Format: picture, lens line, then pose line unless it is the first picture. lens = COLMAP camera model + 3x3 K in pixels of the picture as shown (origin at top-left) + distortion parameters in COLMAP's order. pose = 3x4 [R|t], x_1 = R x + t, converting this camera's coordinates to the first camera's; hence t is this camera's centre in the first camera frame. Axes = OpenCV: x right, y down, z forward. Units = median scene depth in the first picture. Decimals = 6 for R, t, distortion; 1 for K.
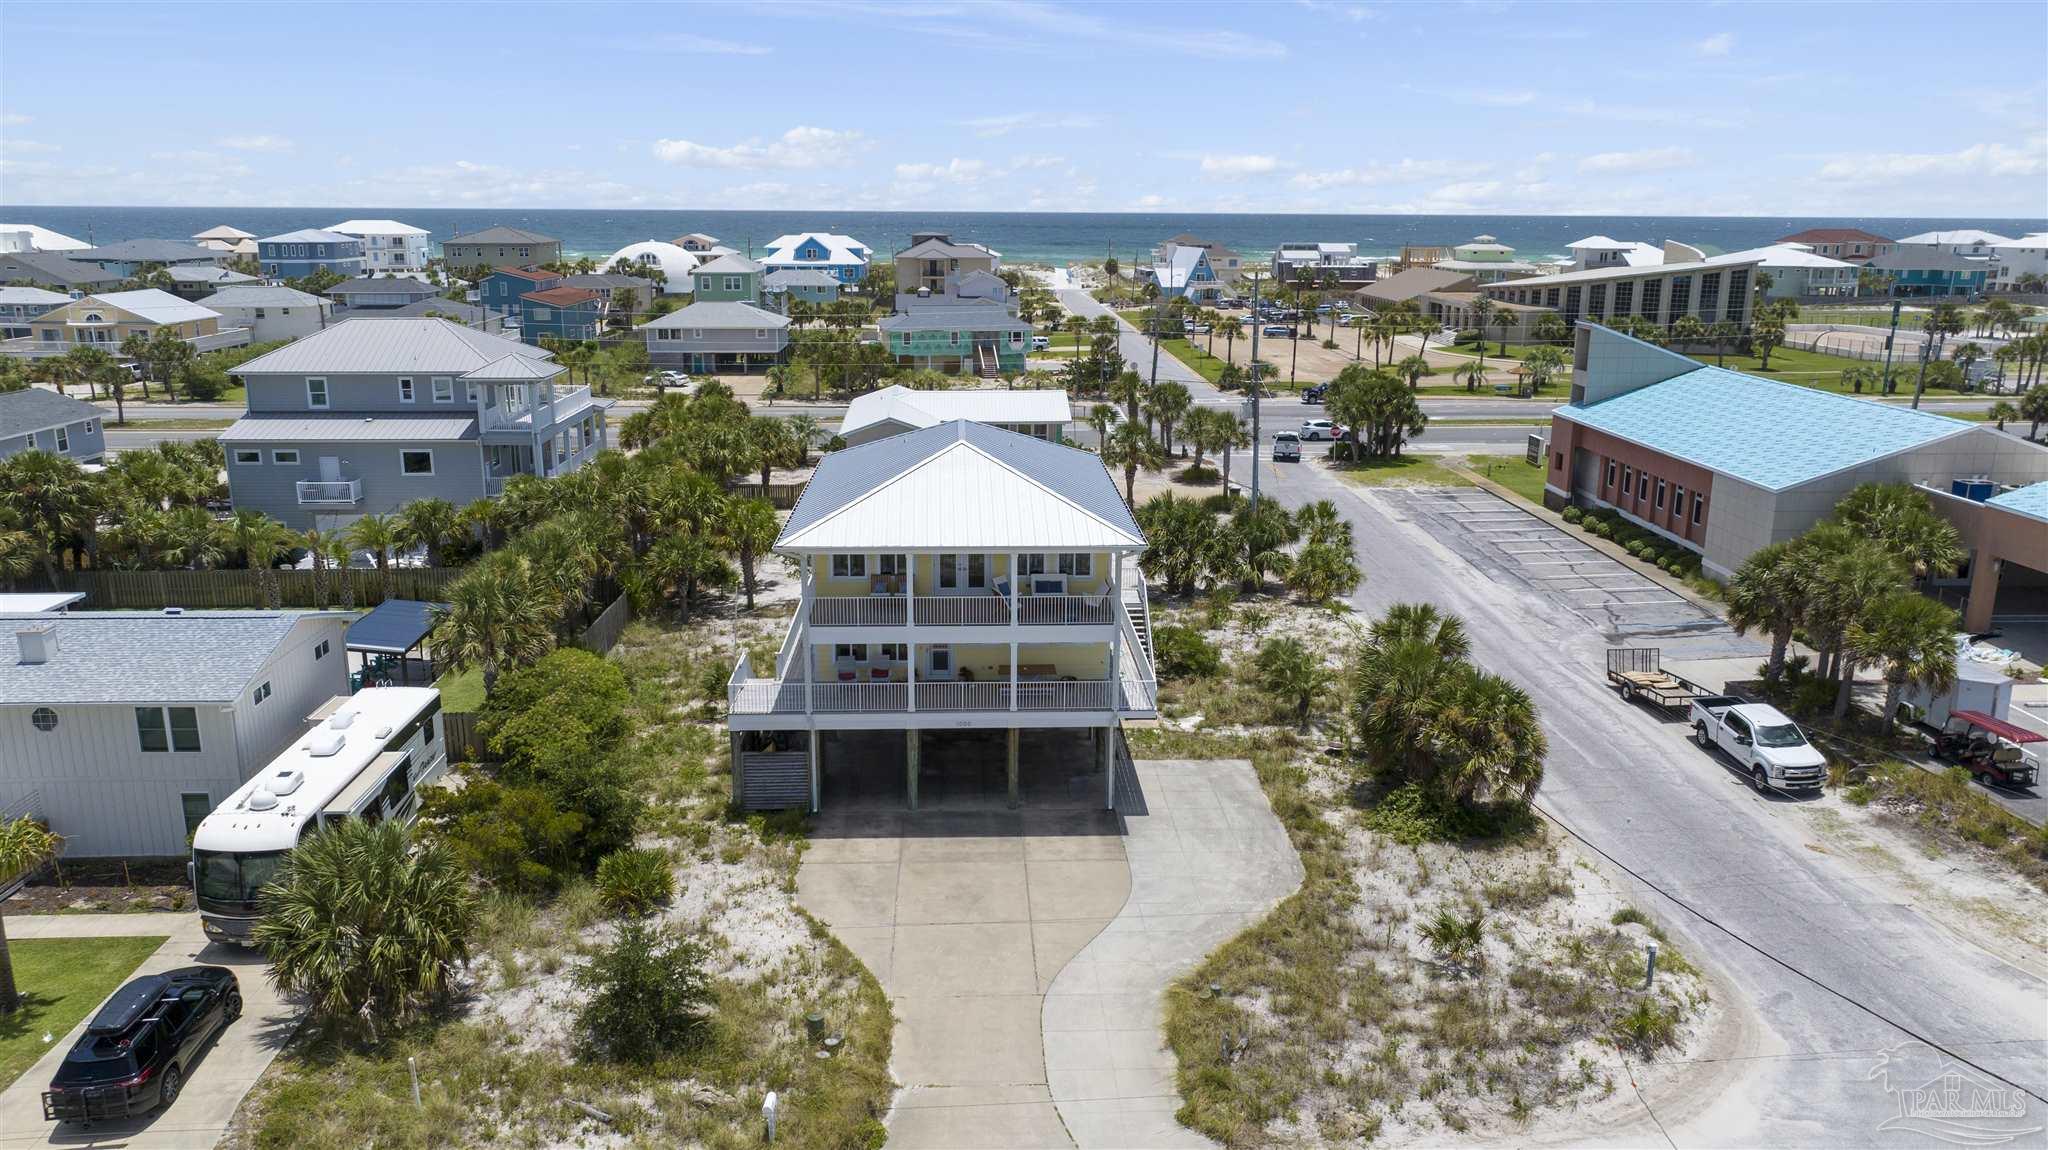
lens RADIAL K [[1438.7, 0, 1013.1], [0, 1438.7, 571.4], [0, 0, 1]] dist [-0.033980, 0.004054]
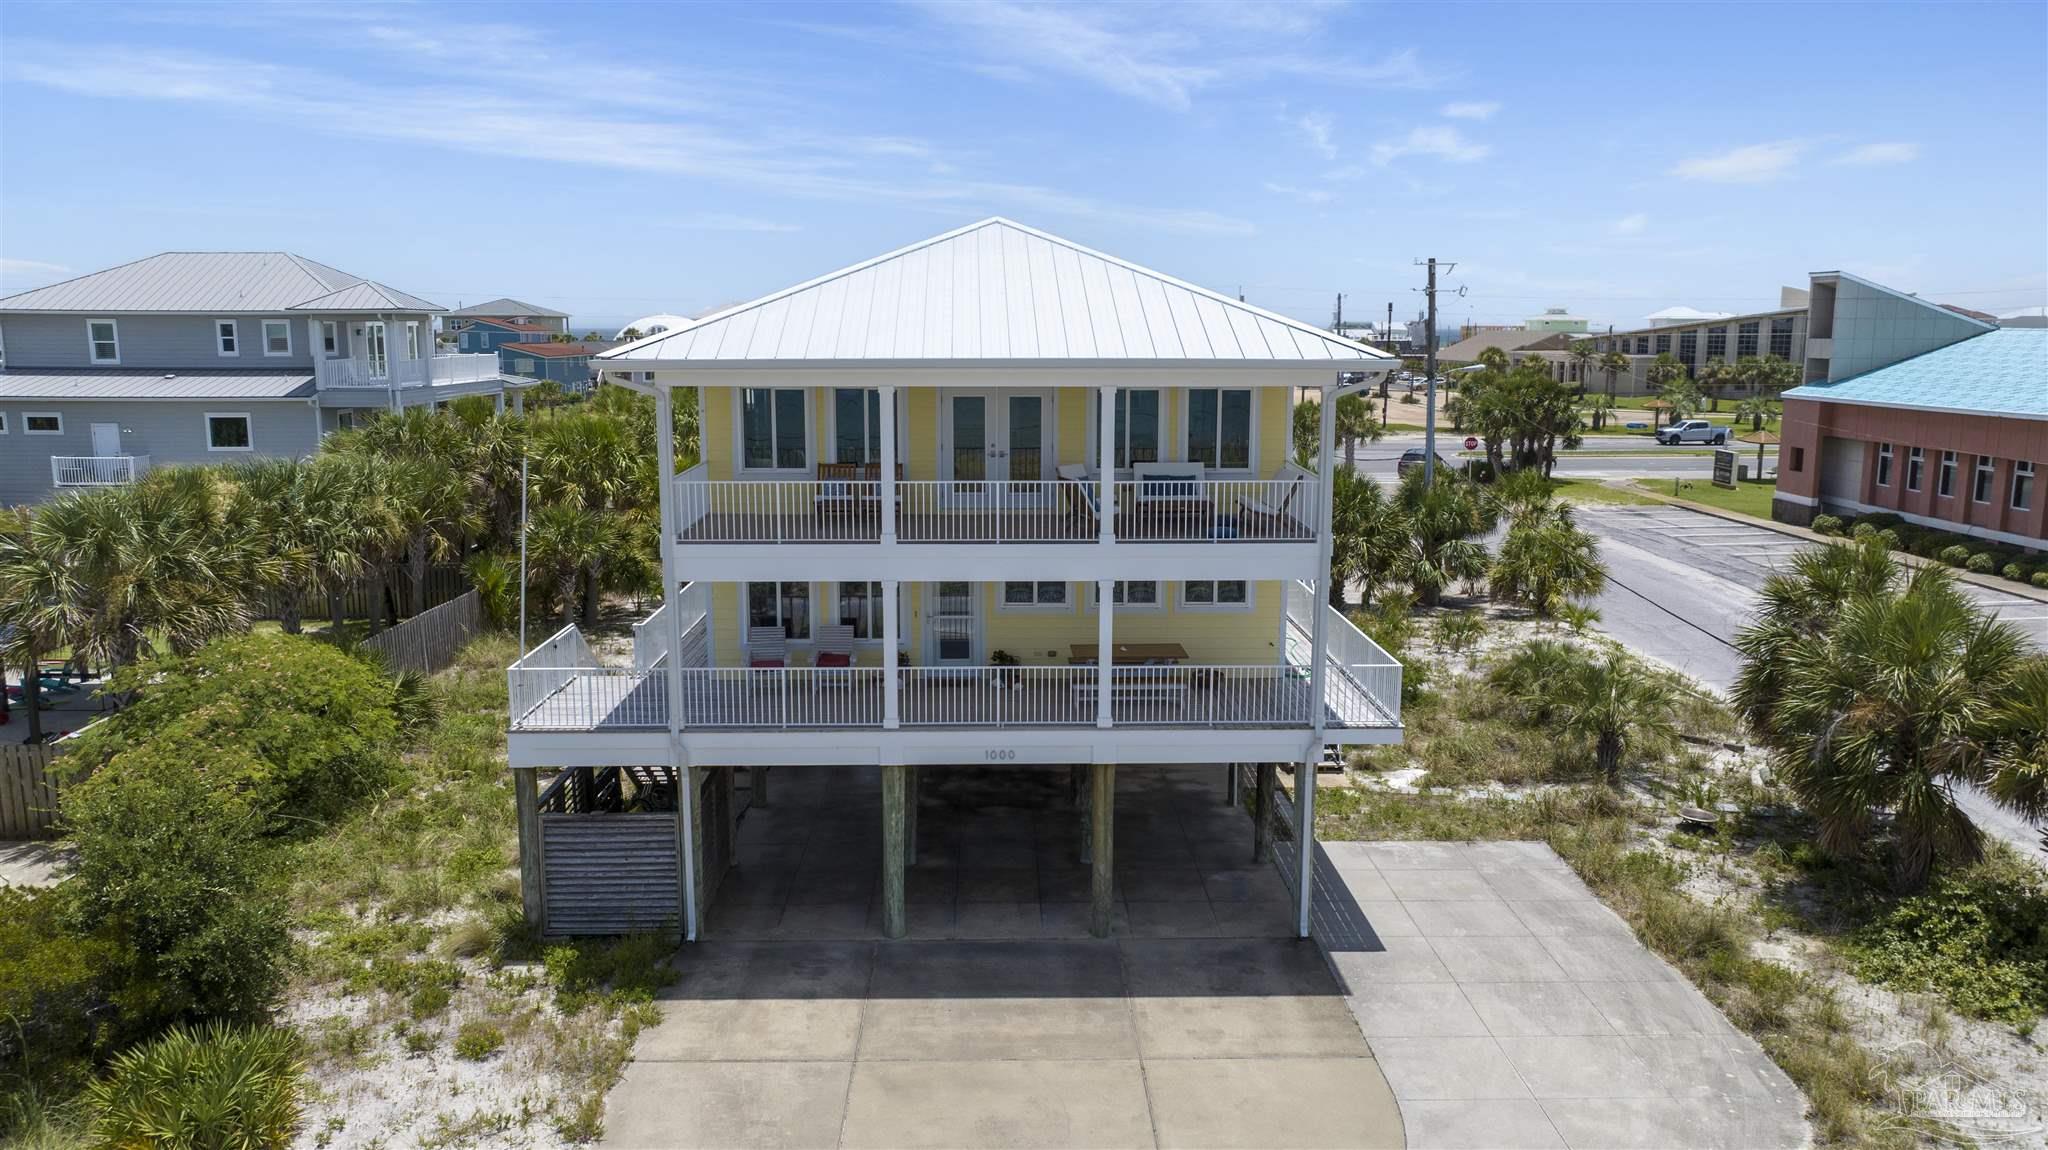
lens RADIAL K [[1438.7, 0, 1013.1], [0, 1438.7, 571.4], [0, 0, 1]] dist [-0.033980, 0.004054]
pose [[0.999769, -0.000770, -0.021478, -0.019680], [-0.000985, 0.996668, -0.081565, 0.083685], [0.021470, 0.081567, 0.996437, 0.516476]]
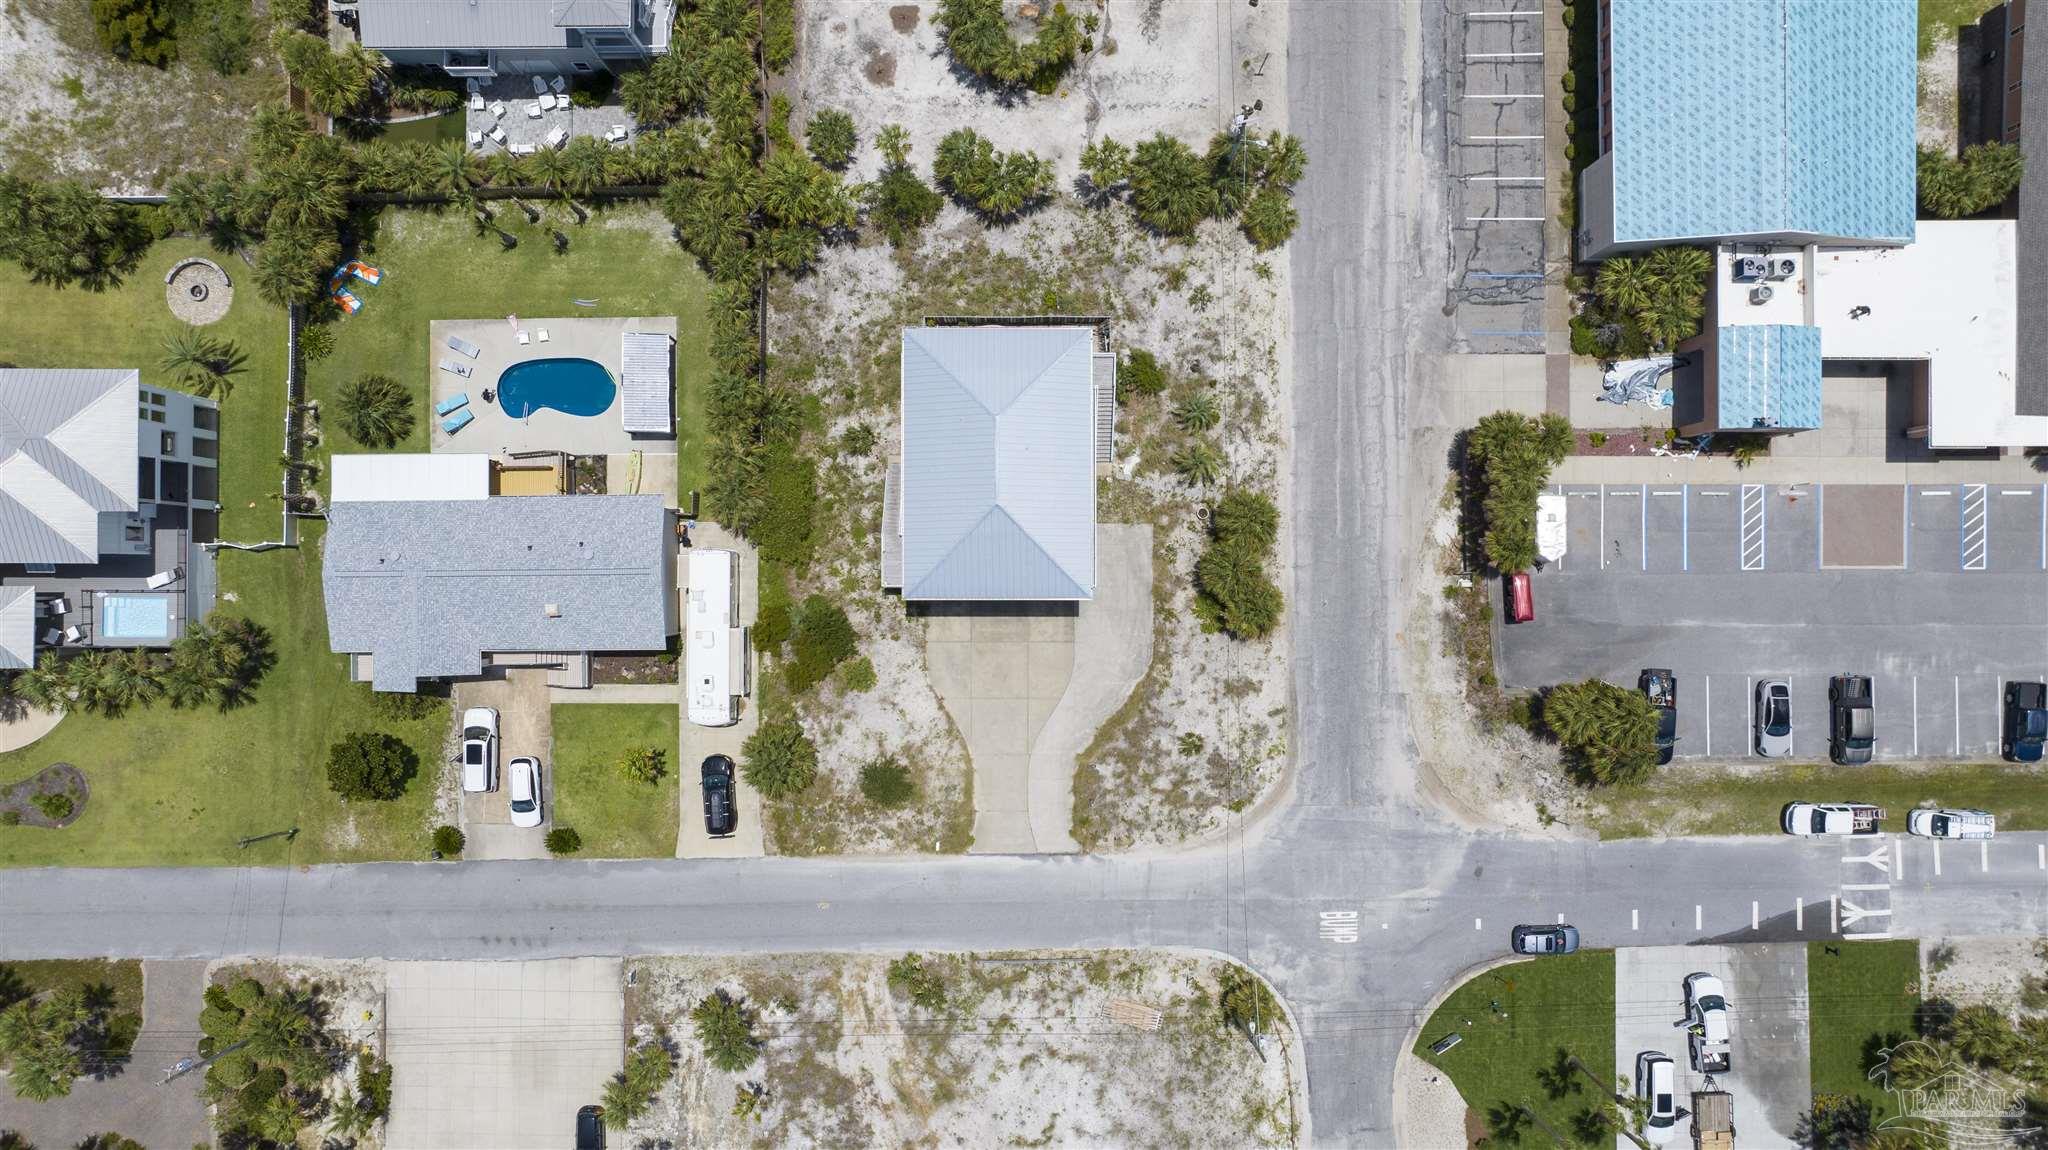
lens RADIAL K [[1438.7, 0, 1013.1], [0, 1438.7, 571.4], [0, 0, 1]] dist [-0.033980, 0.004054]
pose [[0.999215, 0.034809, -0.018937, 0.022458], [0.008846, 0.269873, 0.962855, -1.830393], [0.038627, -0.962266, 0.269354, 0.474430]]
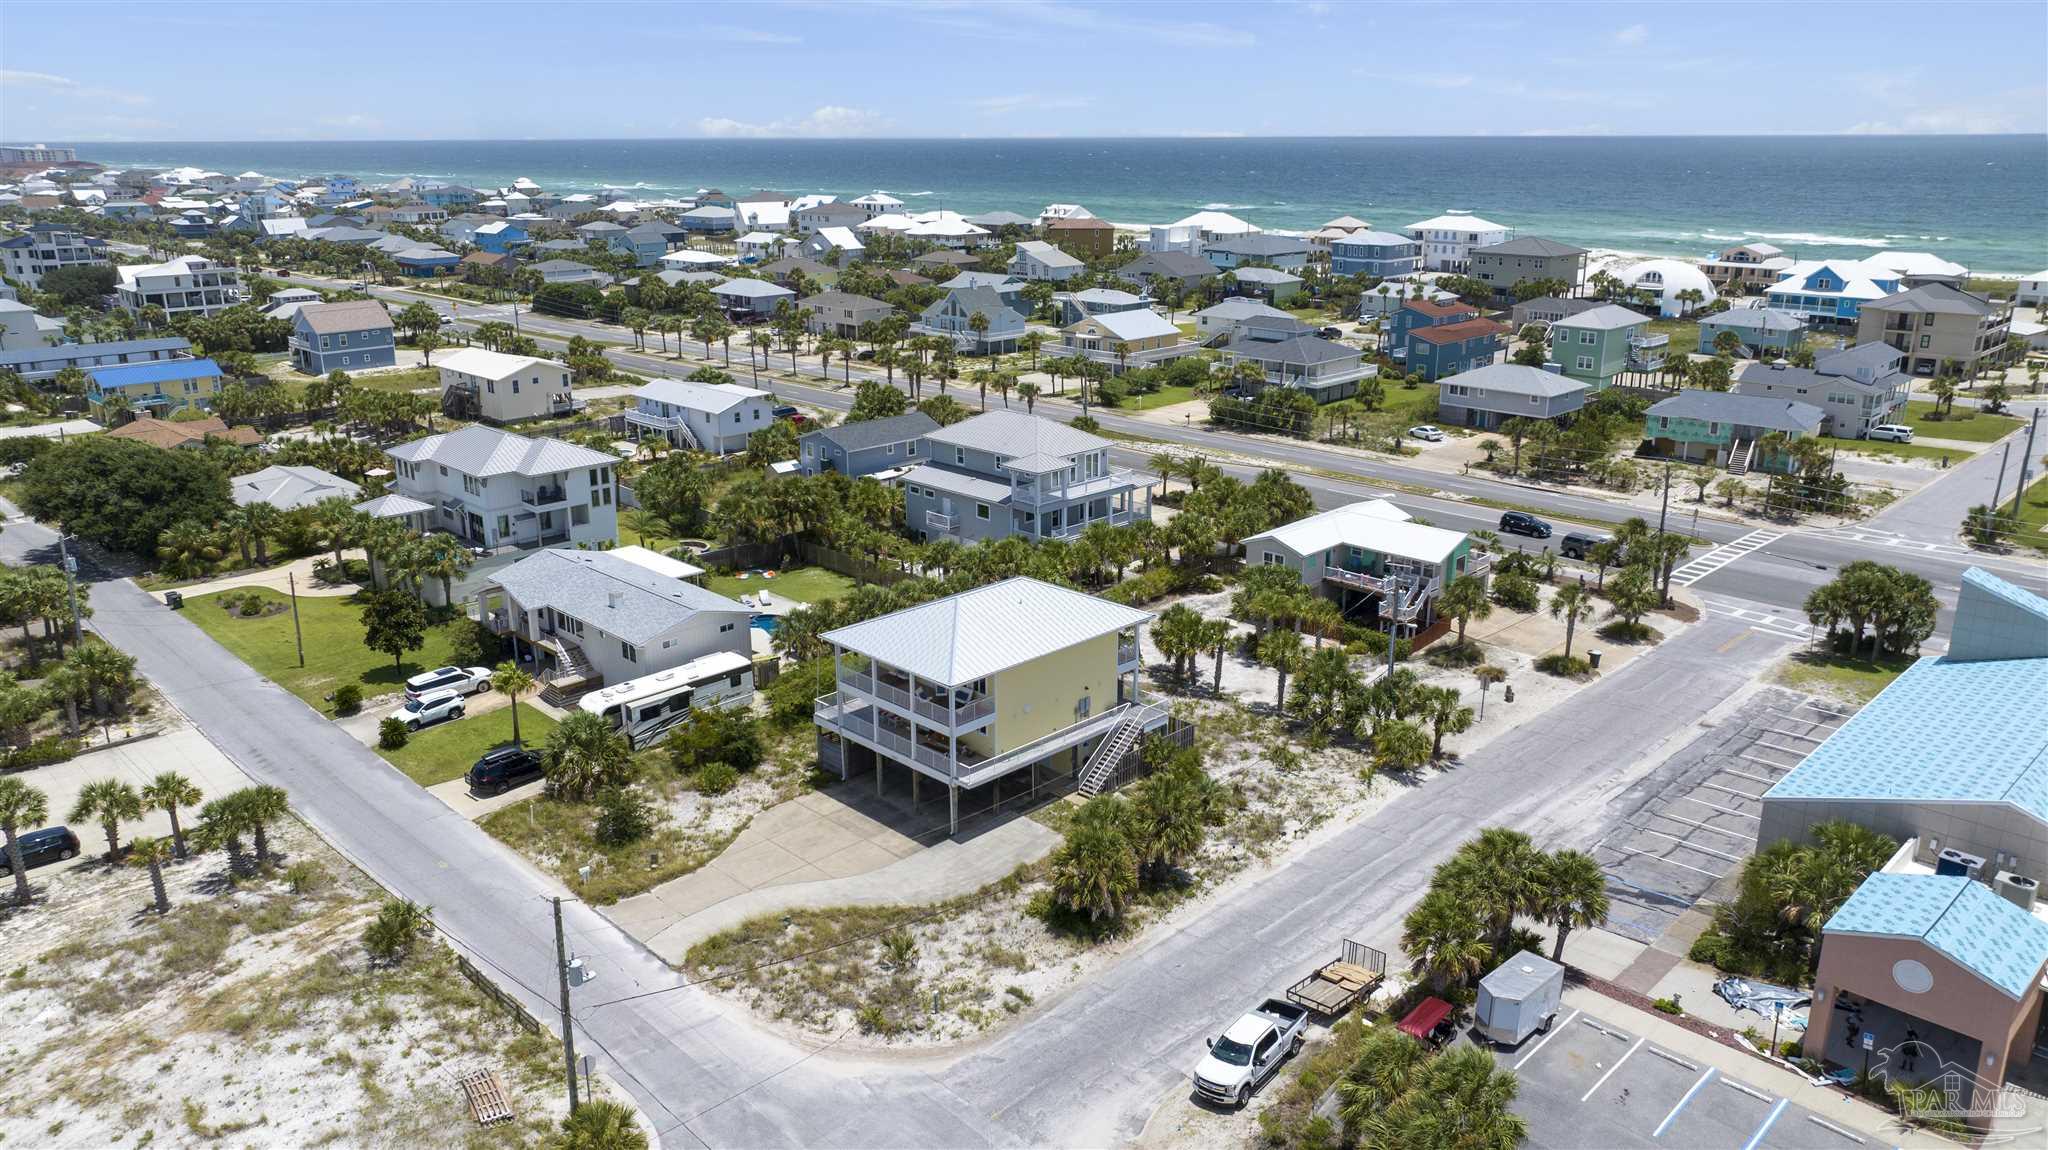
lens RADIAL K [[1418.9, 0, 1024.0], [0, 1418.9, 575.0], [0, 0, 1]] dist [-0.063281, 0.066708]
pose [[0.678827, 0.211287, -0.703243, 1.232745], [-0.176354, 0.976589, 0.123182, -0.350117], [0.712806, 0.040400, 0.700196, -0.105053]]
